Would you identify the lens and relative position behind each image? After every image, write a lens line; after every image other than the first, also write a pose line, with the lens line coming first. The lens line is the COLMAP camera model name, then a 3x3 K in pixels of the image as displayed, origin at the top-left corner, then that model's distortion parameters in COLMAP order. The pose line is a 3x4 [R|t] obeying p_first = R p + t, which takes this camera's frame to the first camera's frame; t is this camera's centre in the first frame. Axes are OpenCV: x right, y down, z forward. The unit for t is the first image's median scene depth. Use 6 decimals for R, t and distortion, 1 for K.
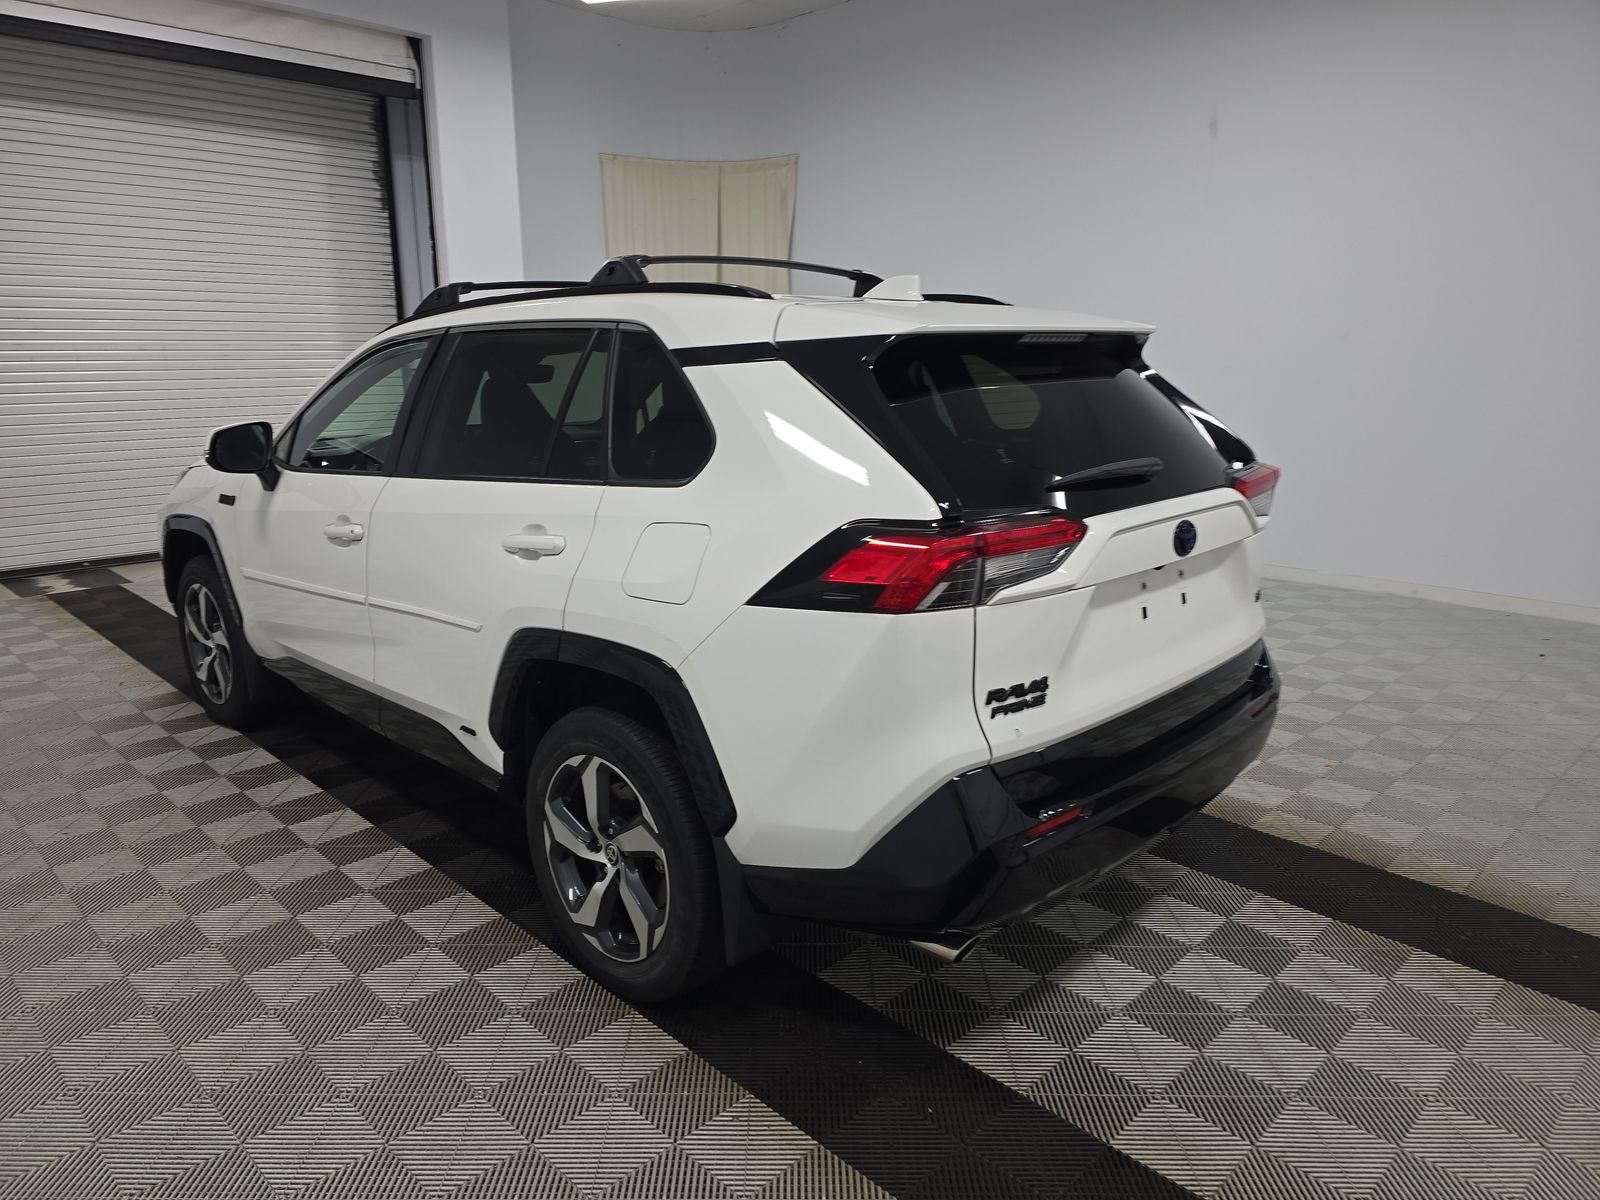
lens RADIAL K [[1080.0, 0, 790.9], [0, 1080.0, 598.9], [0, 0, 1]] dist [0.012617, -0.009879]
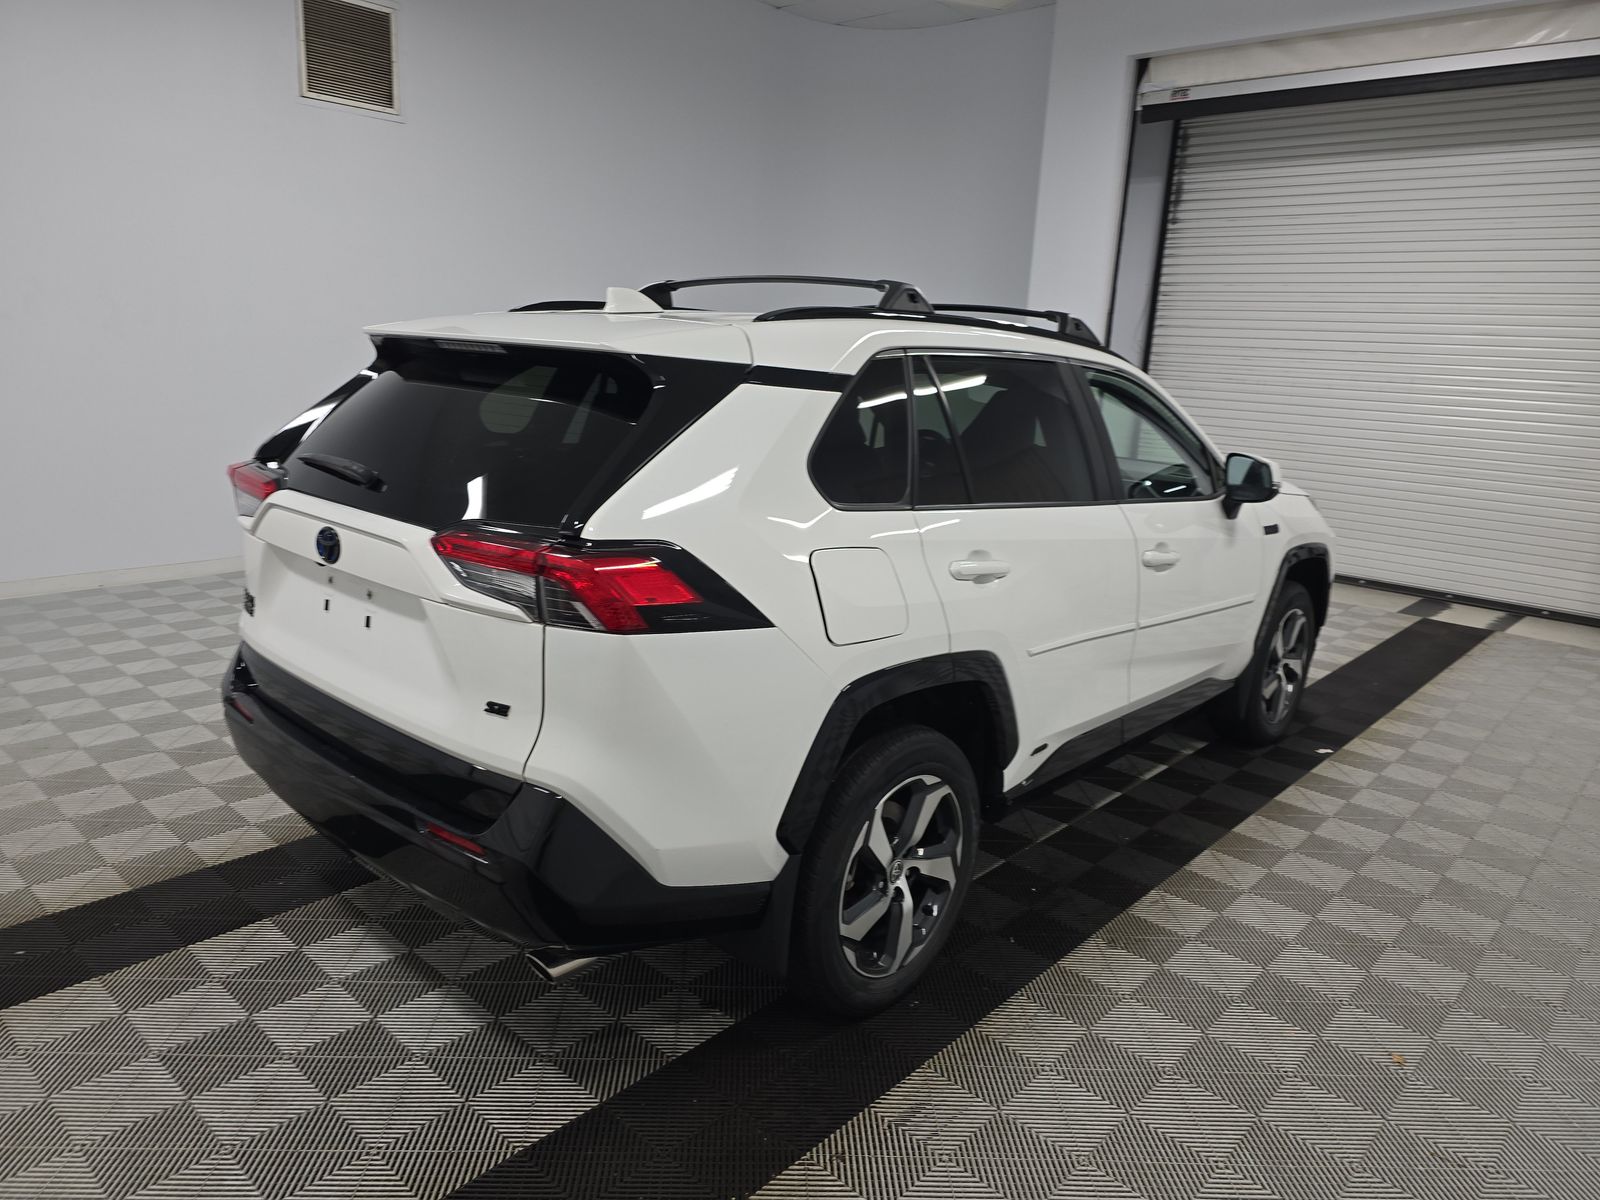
lens RADIAL K [[1080.0, 0, 794.0], [0, 1080.0, 599.2], [0, 0, 1]] dist [0.012617, -0.009879]
pose [[0.045769, 0.231239, -0.971820, 1.315451], [-0.269653, 0.939586, 0.210870, -0.323252], [0.961869, 0.252403, 0.105358, 1.278733]]
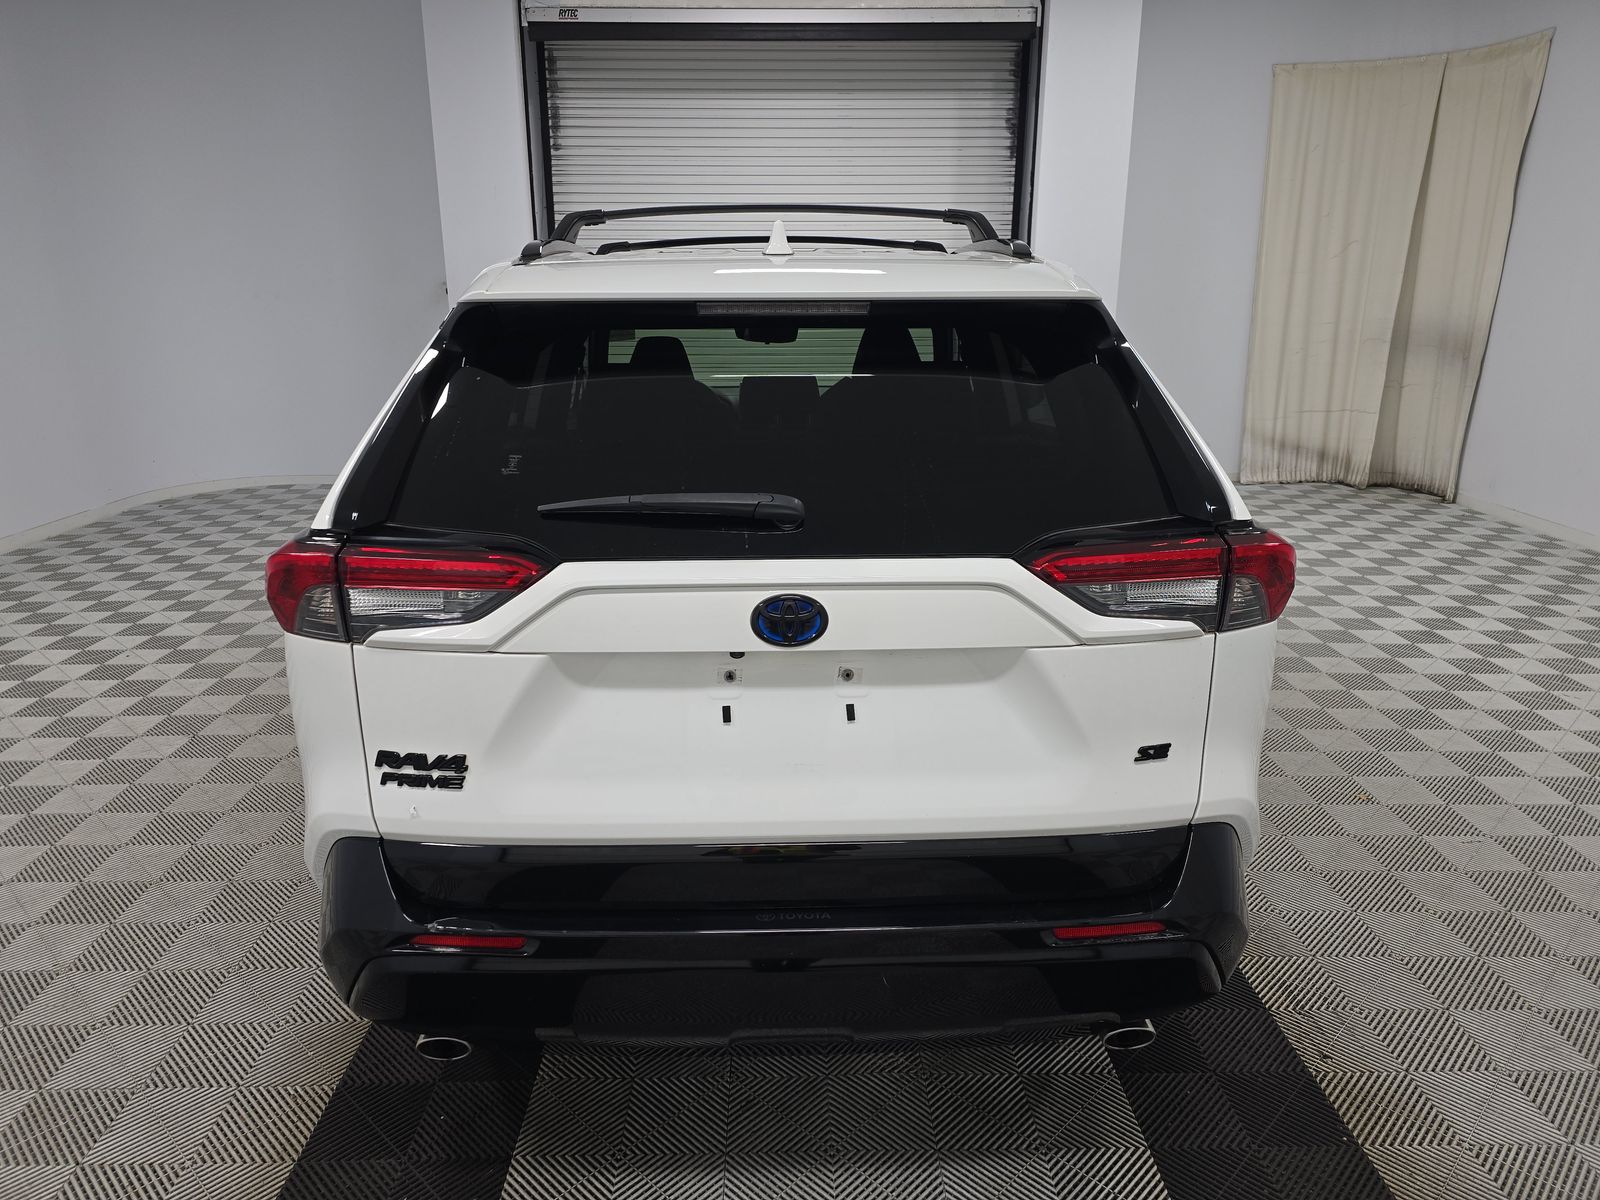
lens RADIAL K [[1080.0, 0, 796.0], [0, 1080.0, 600.3], [0, 0, 1]] dist [0.012617, -0.009879]
pose [[0.722378, 0.185468, -0.666162, 0.773161], [-0.152023, 0.982386, 0.108656, -0.134704], [0.674580, 0.022781, 0.737850, 0.503622]]
